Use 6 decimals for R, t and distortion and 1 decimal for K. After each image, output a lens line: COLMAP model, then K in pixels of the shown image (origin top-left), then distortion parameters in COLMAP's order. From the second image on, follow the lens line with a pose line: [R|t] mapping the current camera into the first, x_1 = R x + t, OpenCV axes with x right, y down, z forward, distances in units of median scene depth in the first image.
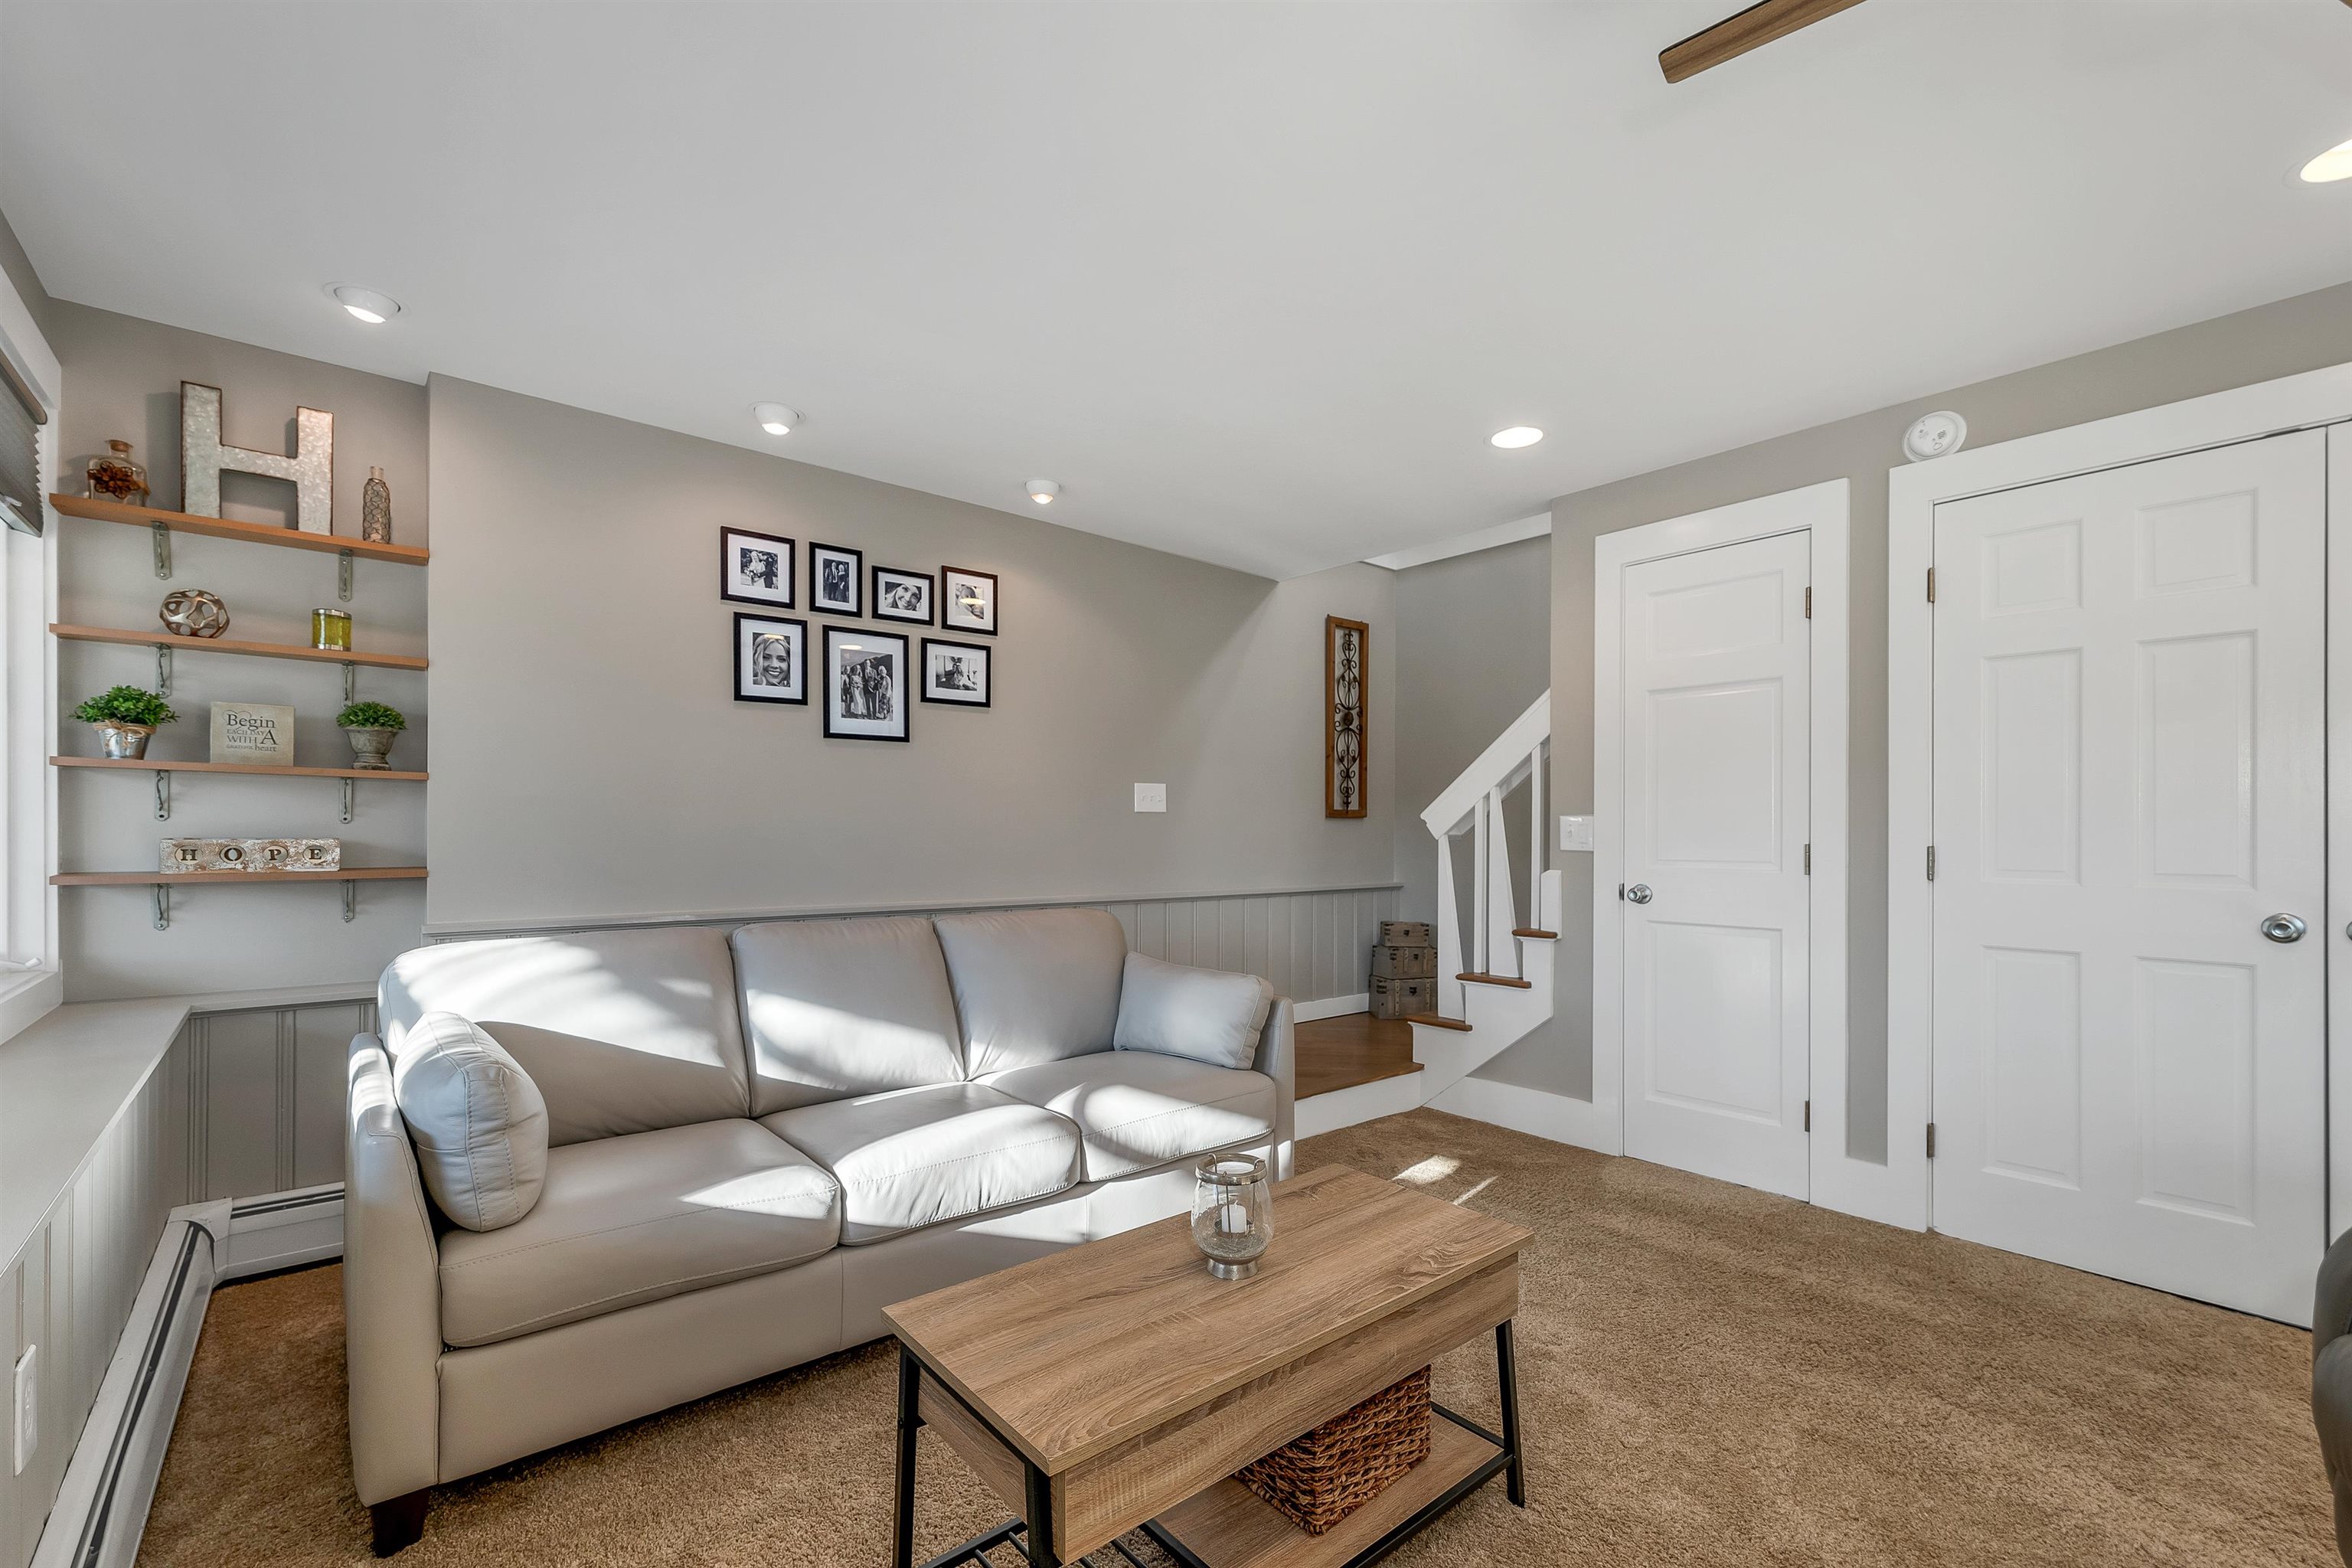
lens RADIAL K [[1001.1, 0, 1183.4], [0, 1001.1, 819.7], [0, 0, 1]] dist [0.000188, 0.000172]
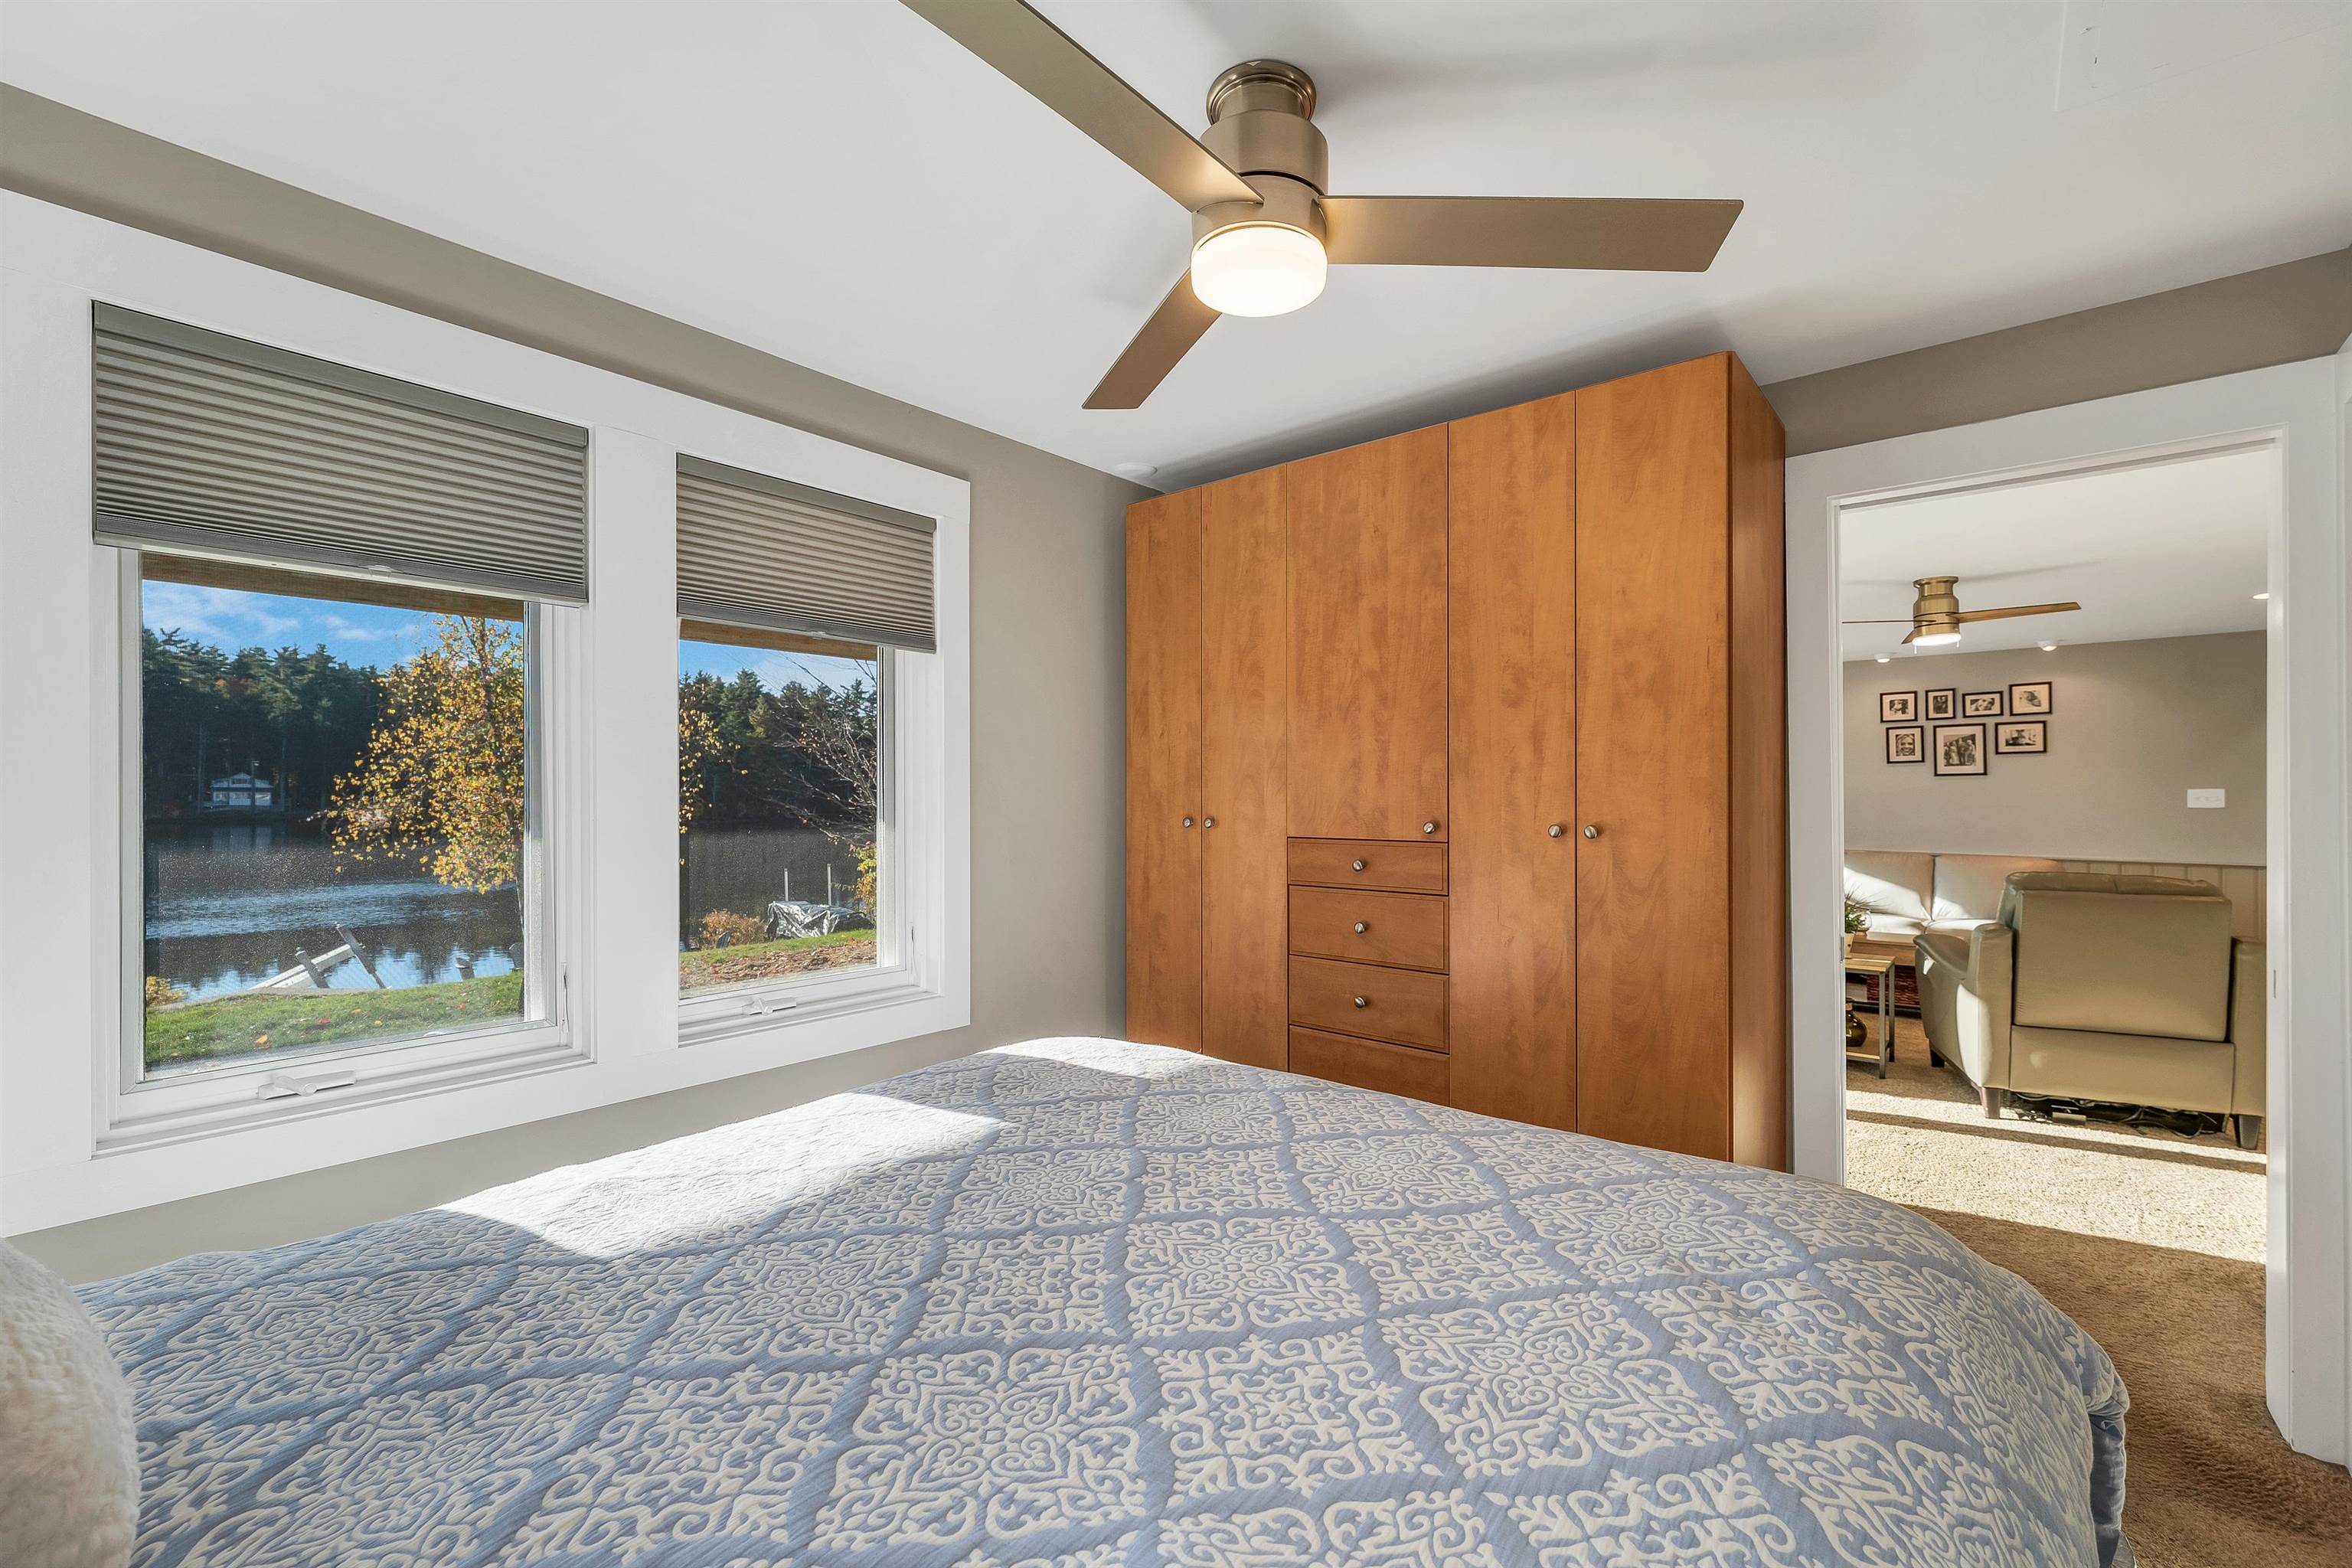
lens RADIAL K [[985.7, 0, 1176.6], [0, 985.7, 791.2], [0, 0, 1]] dist [0.001613, 0.000141]
pose [[0.162669, -0.009849, -0.986632, 1.487000], [0.015937, 0.999846, -0.007354, -0.057680], [0.986552, -0.014527, 0.162801, -0.991883]]
